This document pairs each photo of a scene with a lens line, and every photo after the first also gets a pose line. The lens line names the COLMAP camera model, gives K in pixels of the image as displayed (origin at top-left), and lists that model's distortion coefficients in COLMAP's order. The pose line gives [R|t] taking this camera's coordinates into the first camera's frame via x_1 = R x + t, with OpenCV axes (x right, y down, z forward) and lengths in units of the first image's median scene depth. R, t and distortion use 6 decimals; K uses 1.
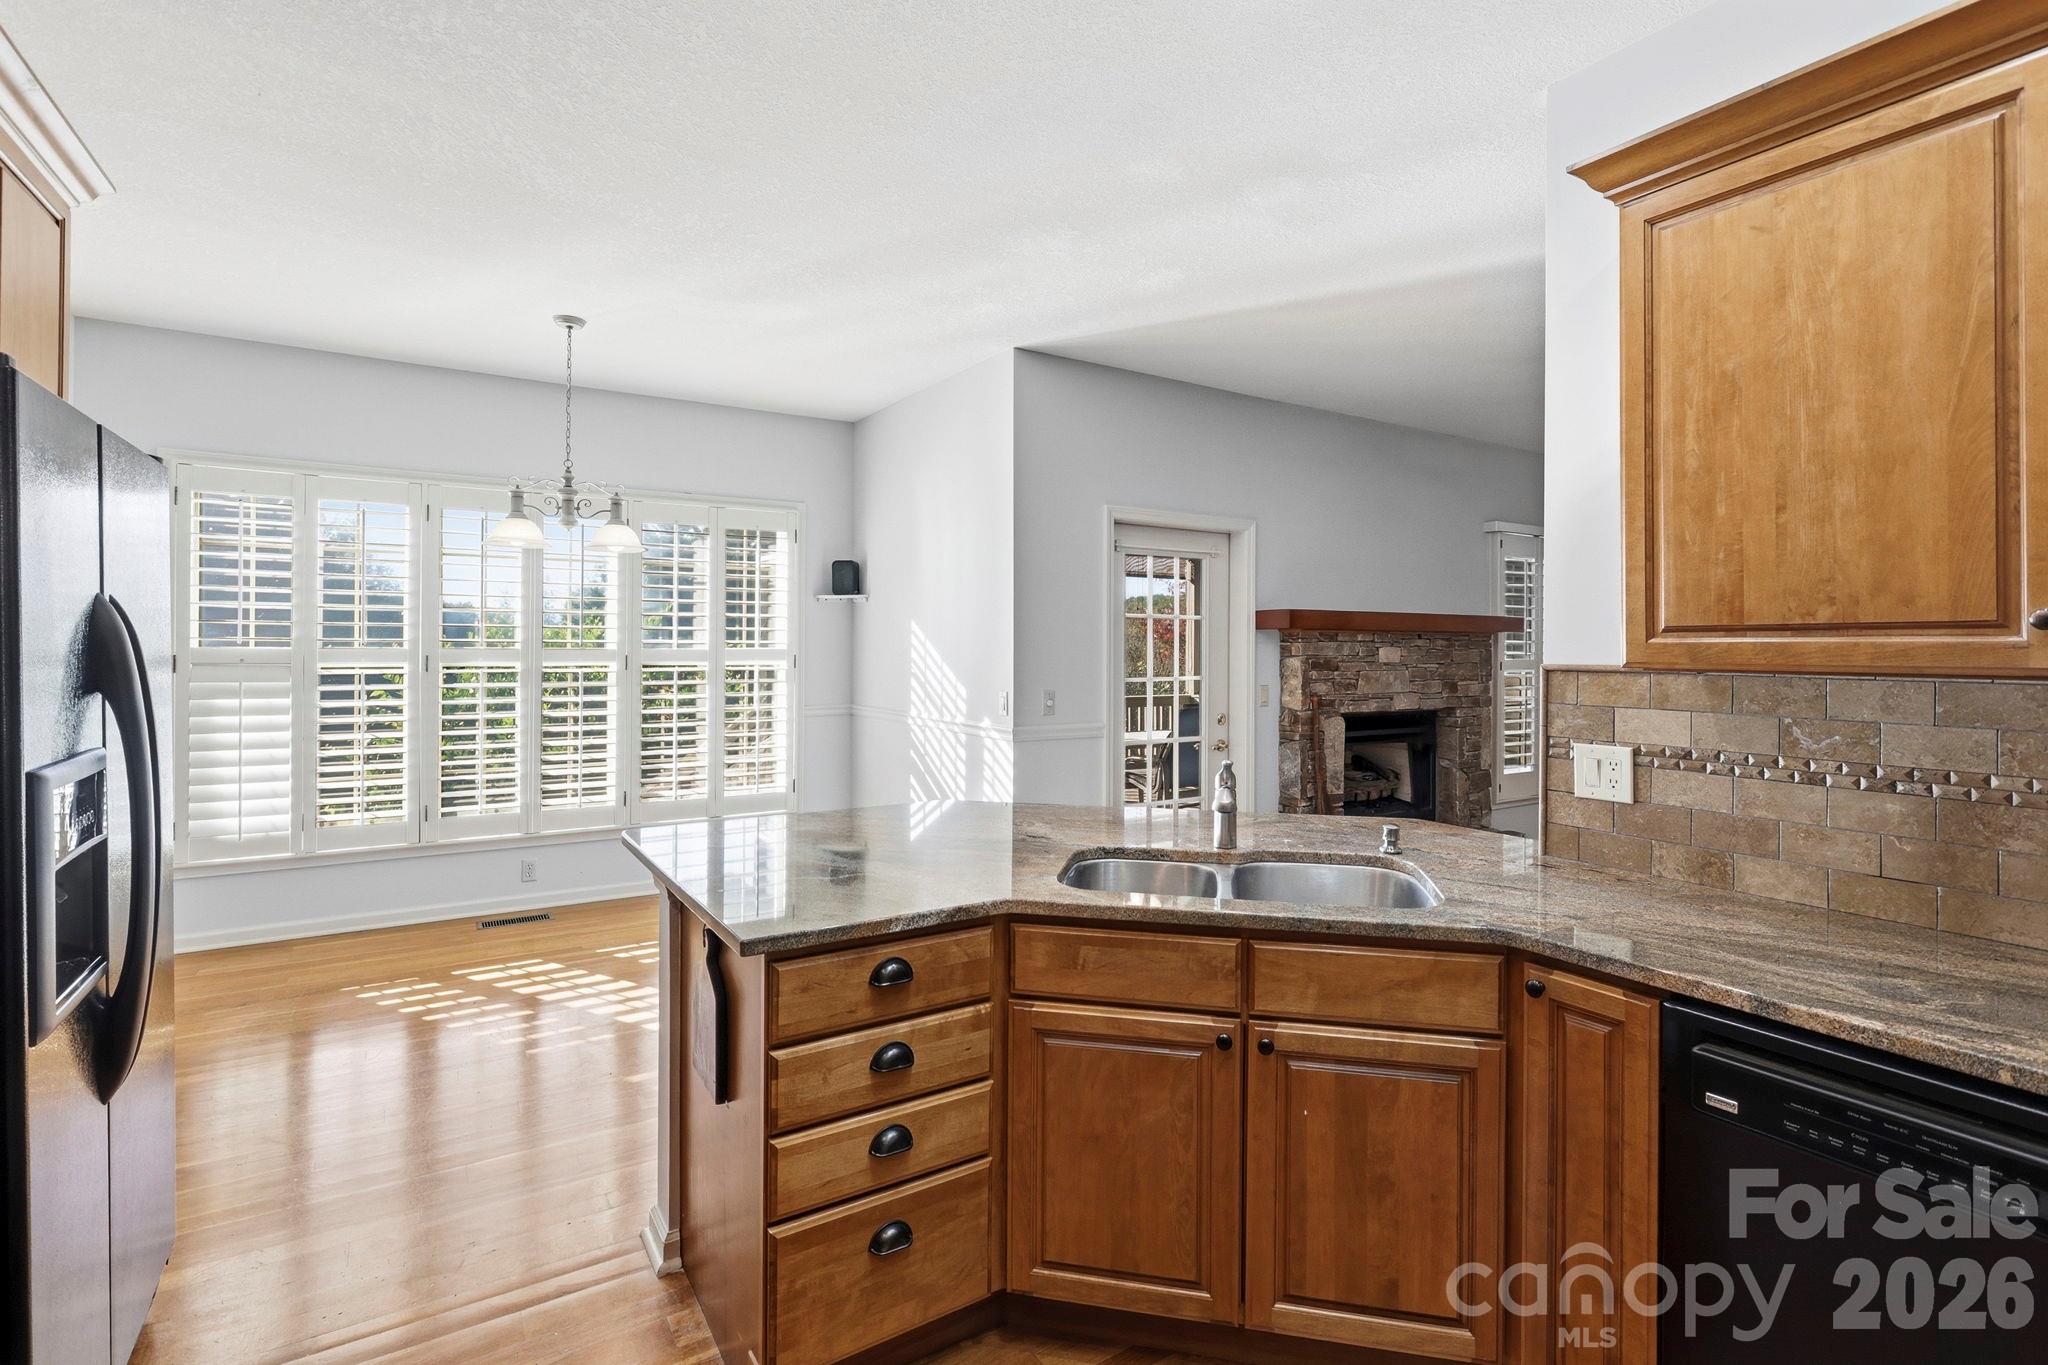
lens RADIAL K [[948.0, 0, 1023.3], [0, 948.0, 637.4], [0, 0, 1]] dist [-0.012763, 0.000079]
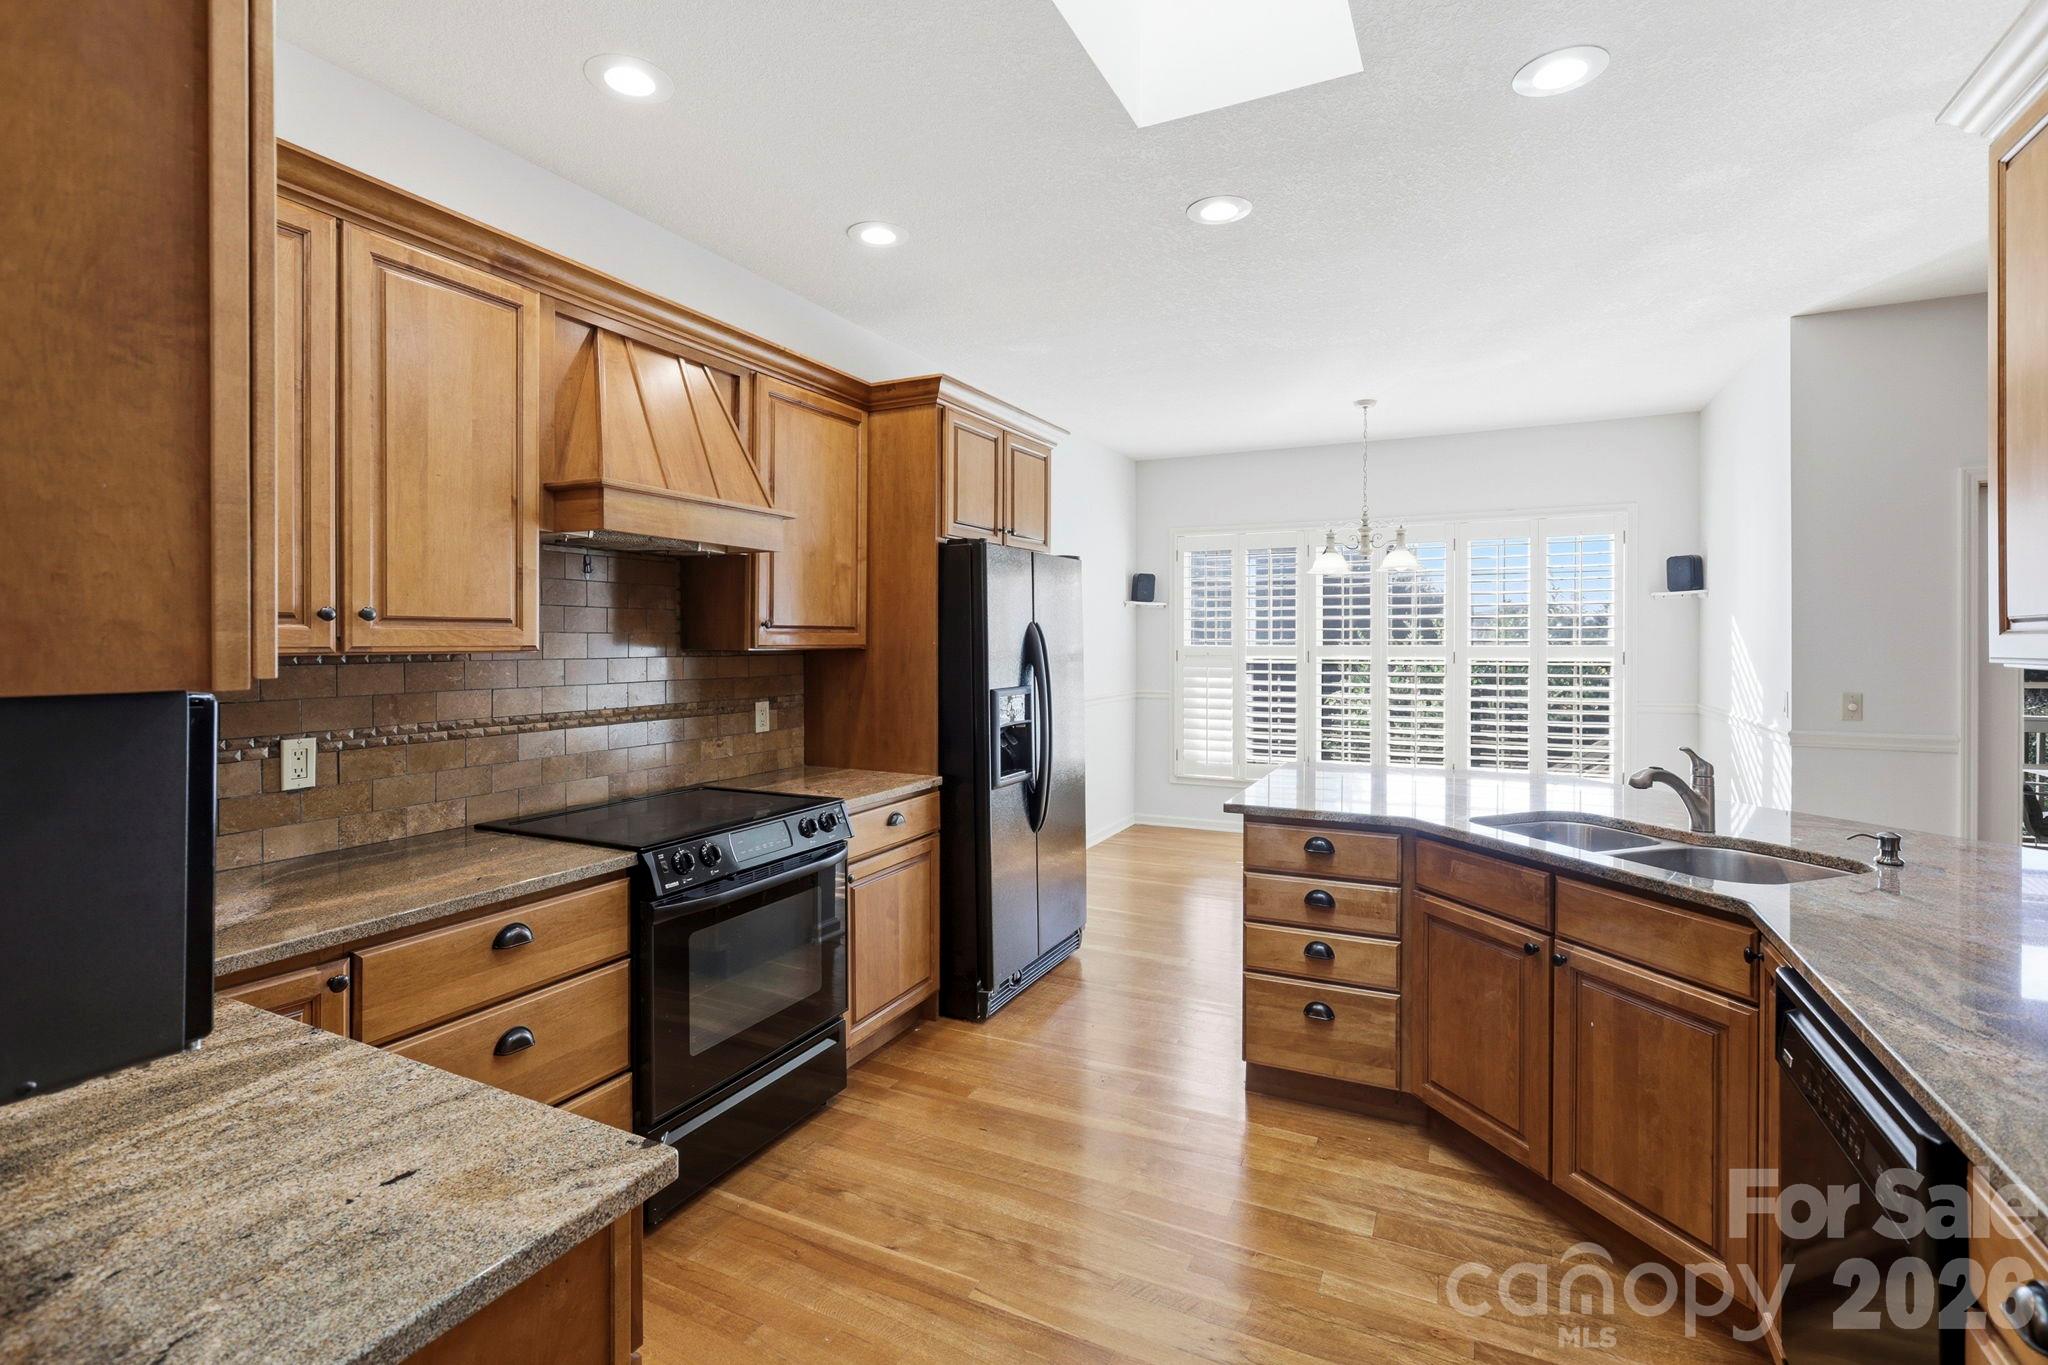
lens RADIAL K [[920.6, 0, 1031.3], [0, 920.6, 648.3], [0, 0, 1]] dist [-0.050512, 0.000087]
pose [[0.520734, -0.000706, -0.853718, 0.324343], [0.010374, 0.999931, 0.005501, 0.002858], [0.853656, -0.011721, 0.520706, -0.073703]]
